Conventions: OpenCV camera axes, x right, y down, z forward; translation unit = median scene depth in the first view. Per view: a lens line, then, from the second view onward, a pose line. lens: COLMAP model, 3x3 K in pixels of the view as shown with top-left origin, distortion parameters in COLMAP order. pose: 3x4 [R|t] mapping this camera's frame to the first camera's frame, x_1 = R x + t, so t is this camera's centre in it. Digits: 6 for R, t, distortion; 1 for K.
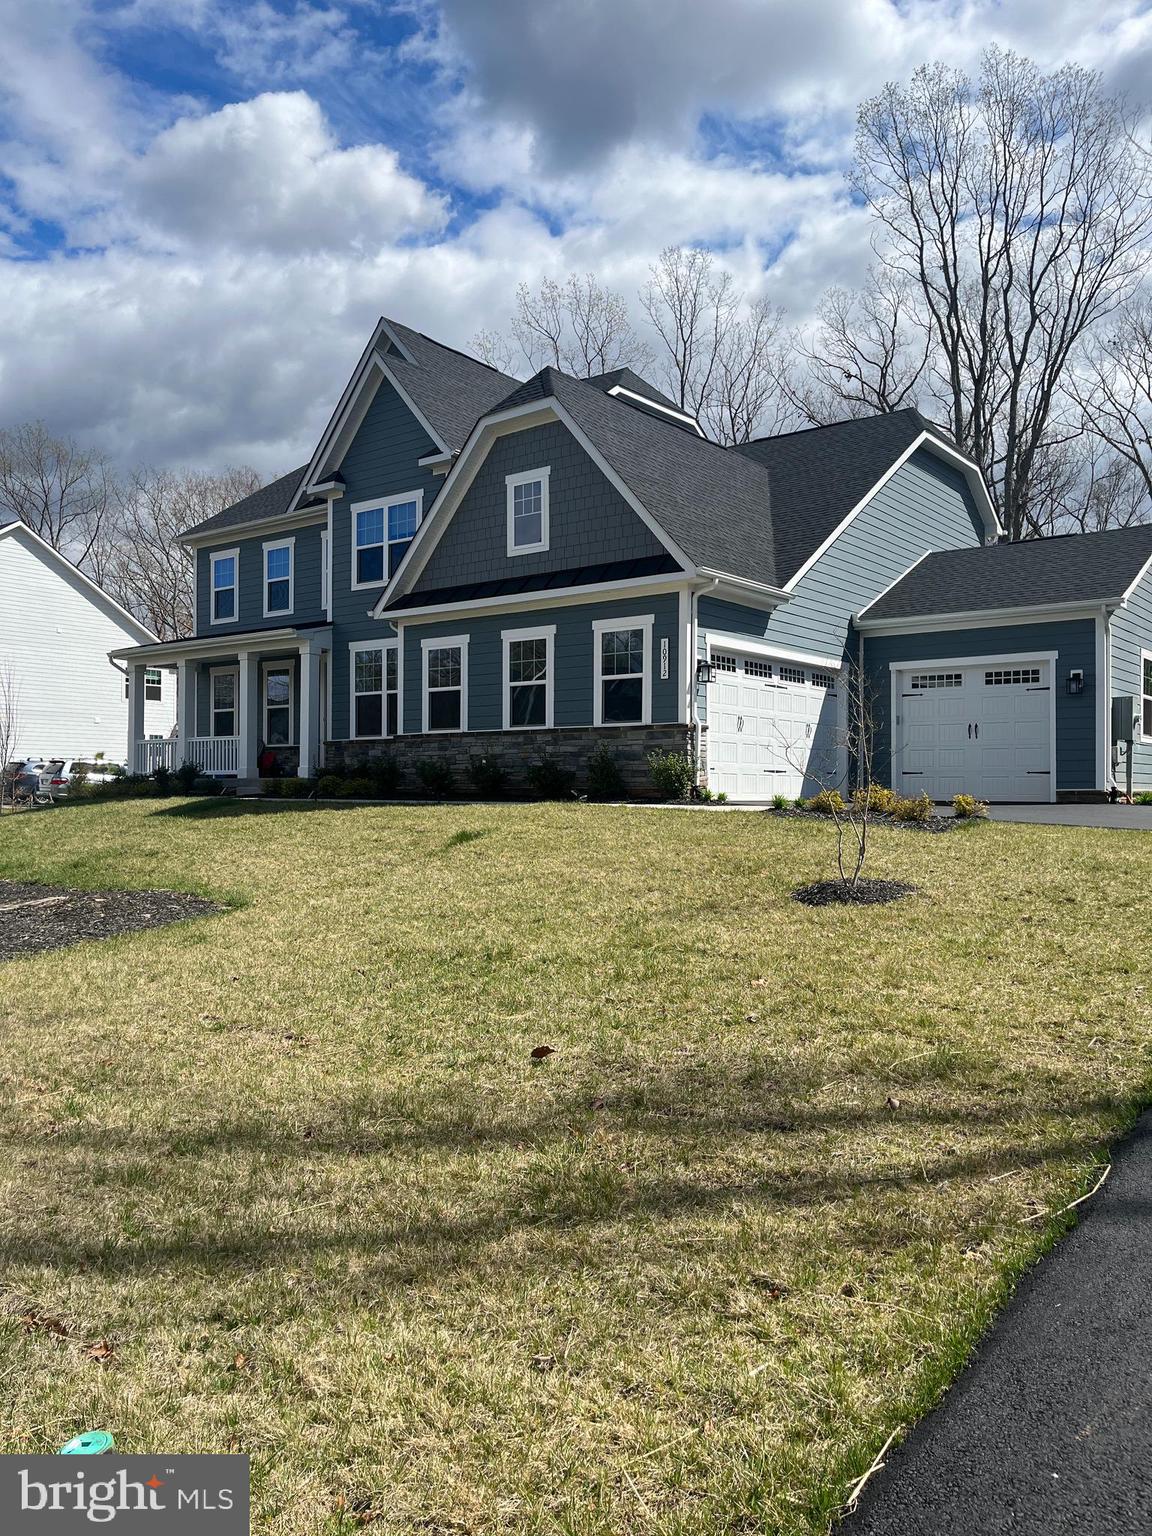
lens RADIAL K [[1168.6, 0, 571.7], [0, 1168.6, 772.9], [0, 0, 1]] dist [0.078484, -0.103268]
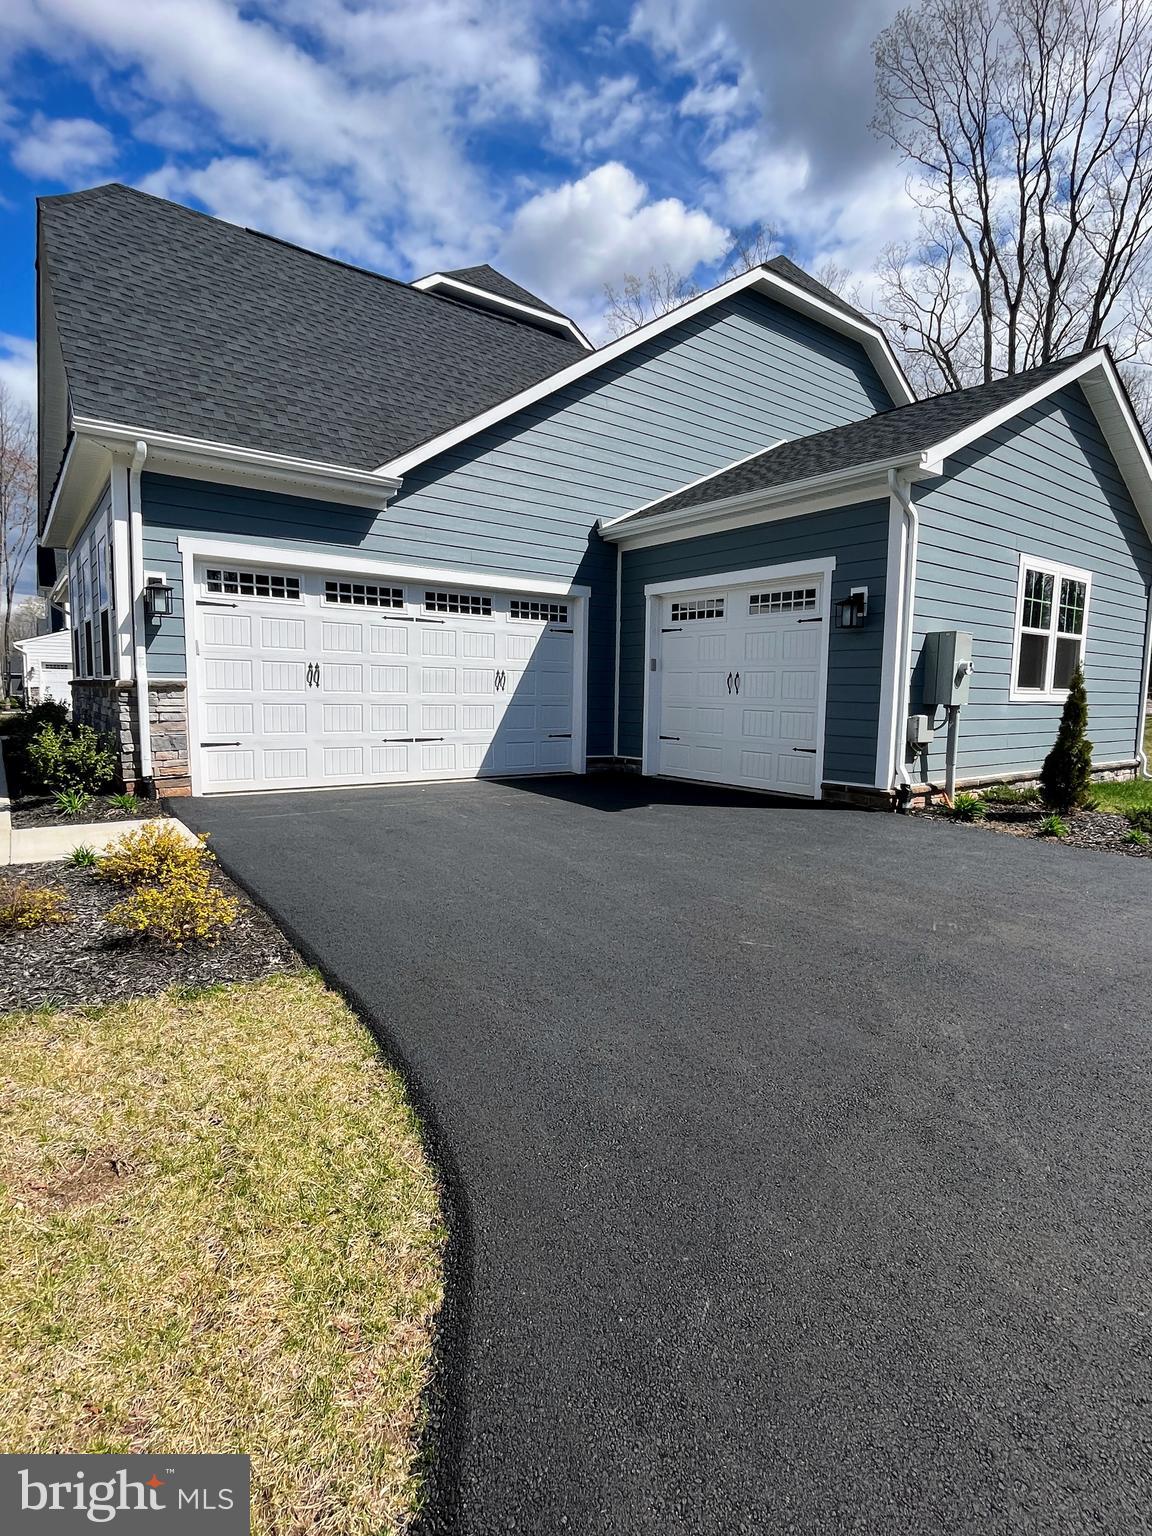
lens RADIAL K [[824.5, 0, 581.9], [0, 824.5, 774.6], [0, 0, 1]] dist [0.001685, 0.036353]
pose [[0.961434, 0.039551, -0.272177, 0.557459], [-0.009434, 0.993767, 0.111081, -0.051156], [0.274874, -0.104229, 0.955814, 0.743440]]
